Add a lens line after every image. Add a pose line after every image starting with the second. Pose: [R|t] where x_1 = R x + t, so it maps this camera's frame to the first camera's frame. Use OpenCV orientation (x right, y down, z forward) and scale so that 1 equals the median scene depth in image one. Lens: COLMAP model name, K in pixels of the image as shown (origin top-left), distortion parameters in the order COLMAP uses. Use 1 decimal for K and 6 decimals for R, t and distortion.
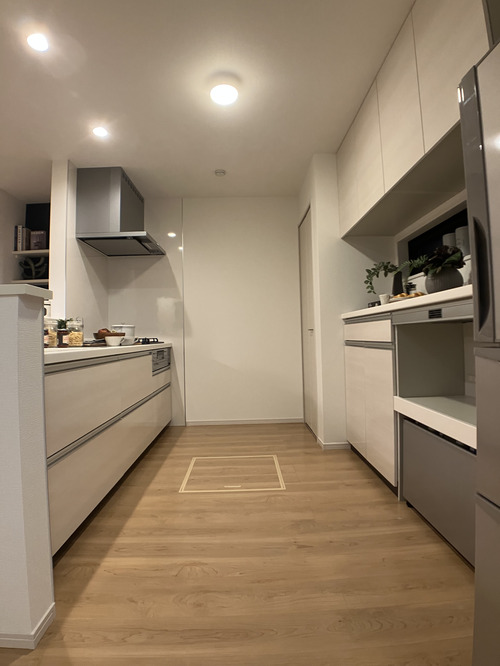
lens RADIAL K [[360.4, 0, 250.0], [0, 360.4, 333.0], [0, 0, 1]] dist [-0.089484, -0.000700]
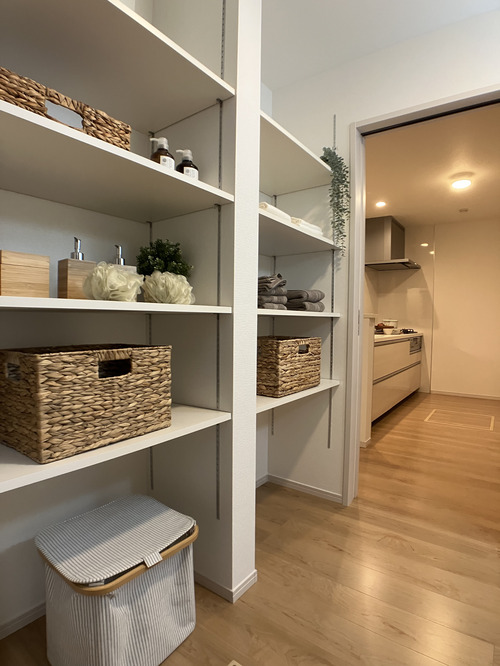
lens RADIAL K [[360.4, 0, 250.0], [0, 360.4, 333.0], [0, 0, 1]] dist [-0.089484, -0.000700]
pose [[0.791235, 0.052223, -0.609278, 0.099280], [-0.023897, 0.998226, 0.054527, -0.036292], [0.611045, -0.028584, 0.791080, -0.582223]]
